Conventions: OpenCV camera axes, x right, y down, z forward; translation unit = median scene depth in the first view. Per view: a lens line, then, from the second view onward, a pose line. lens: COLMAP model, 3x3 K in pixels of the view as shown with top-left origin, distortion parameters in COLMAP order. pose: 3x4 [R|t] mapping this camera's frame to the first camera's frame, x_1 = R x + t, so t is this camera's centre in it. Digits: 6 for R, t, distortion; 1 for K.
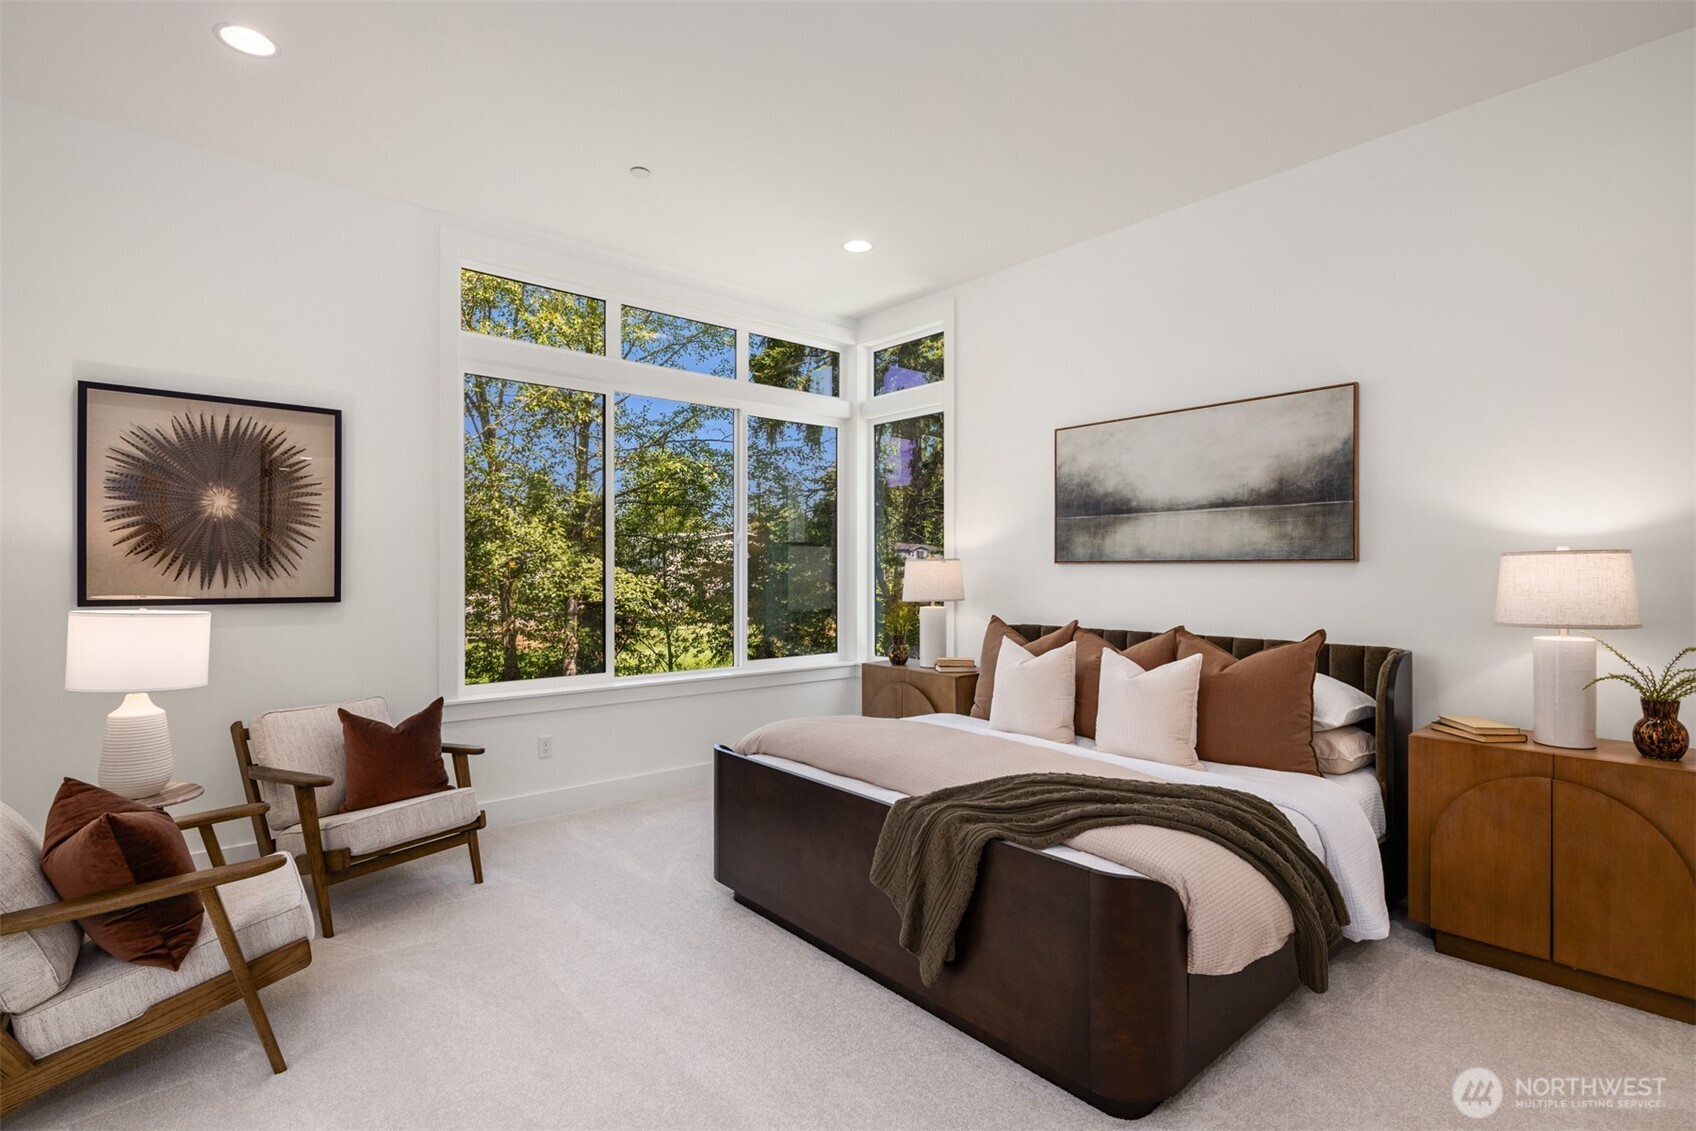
lens RADIAL K [[822.8, 0, 848.0], [0, 822.8, 565.5], [0, 0, 1]] dist [-0.000674, -0.000130]
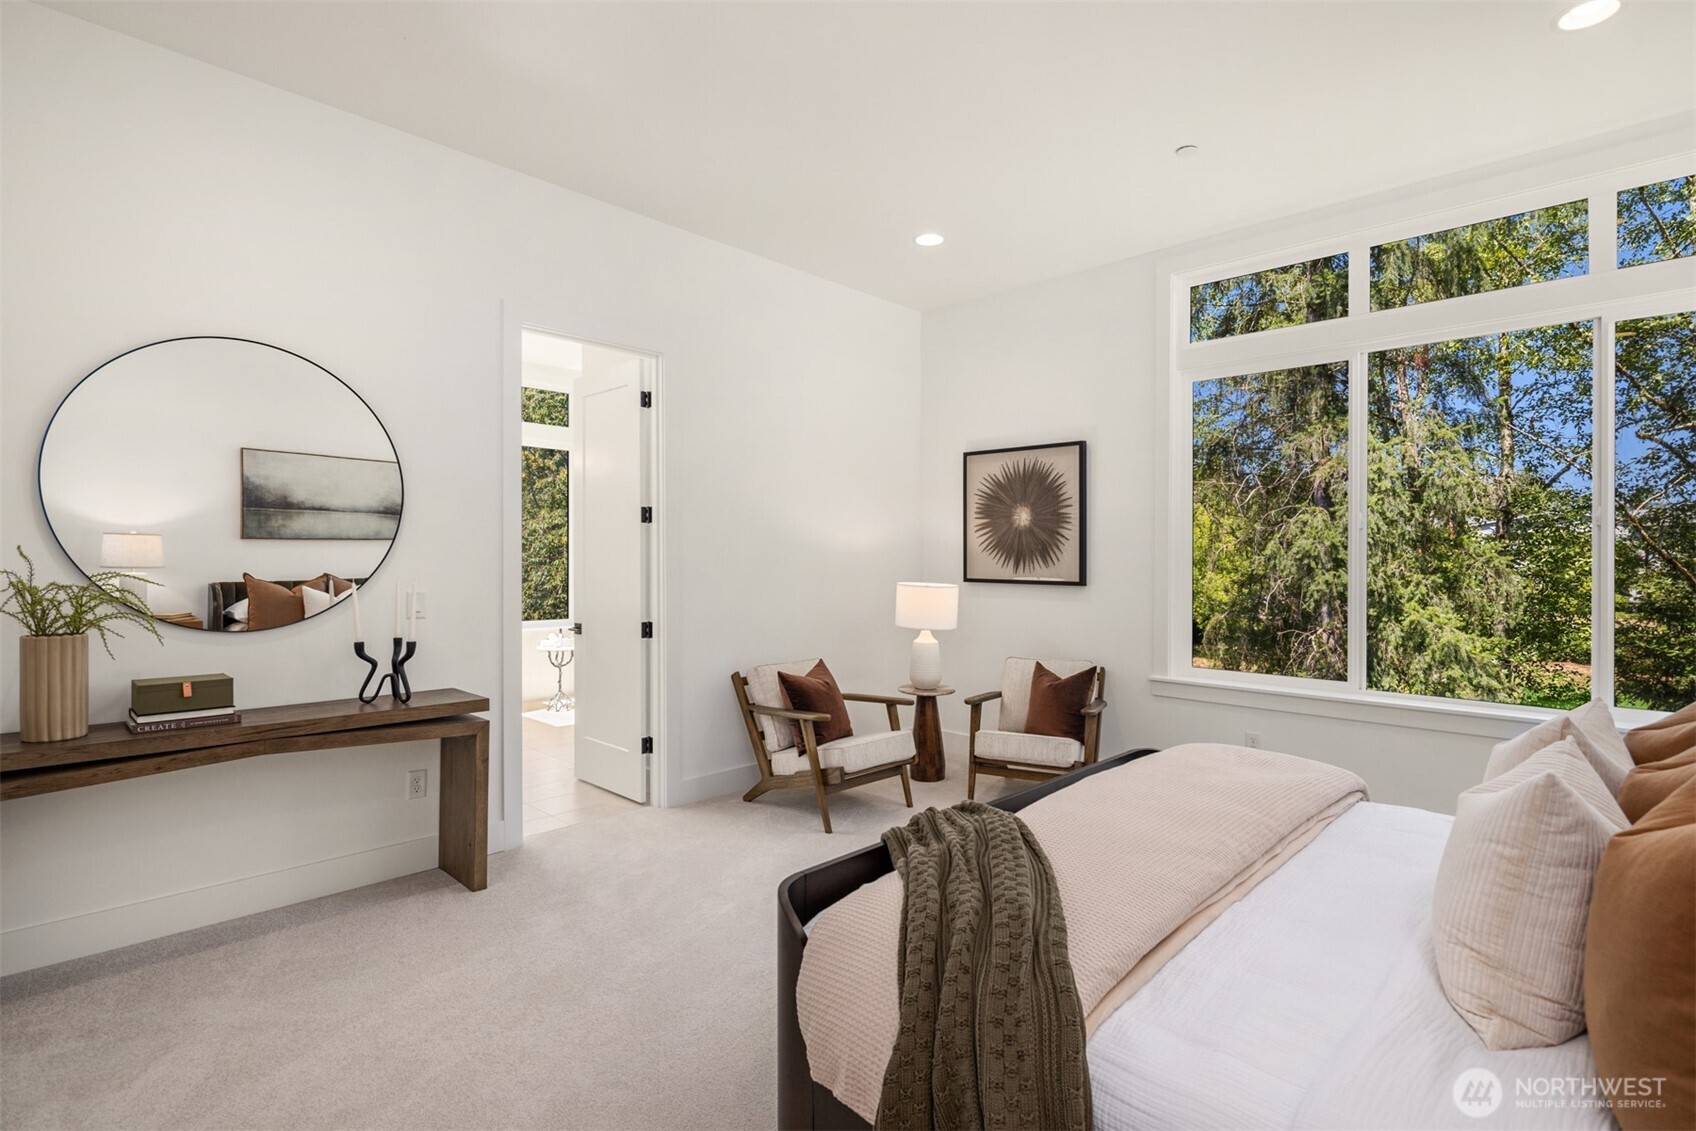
lens RADIAL K [[812.0, 0, 848.0], [0, 812.0, 565.5], [0, 0, 1]] dist [-0.029005, 0.000022]
pose [[0.091994, 0.000659, -0.995759, 0.682765], [-0.003105, 0.999995, 0.000375, 0.013022], [0.995755, 0.003057, 0.091996, 0.545369]]
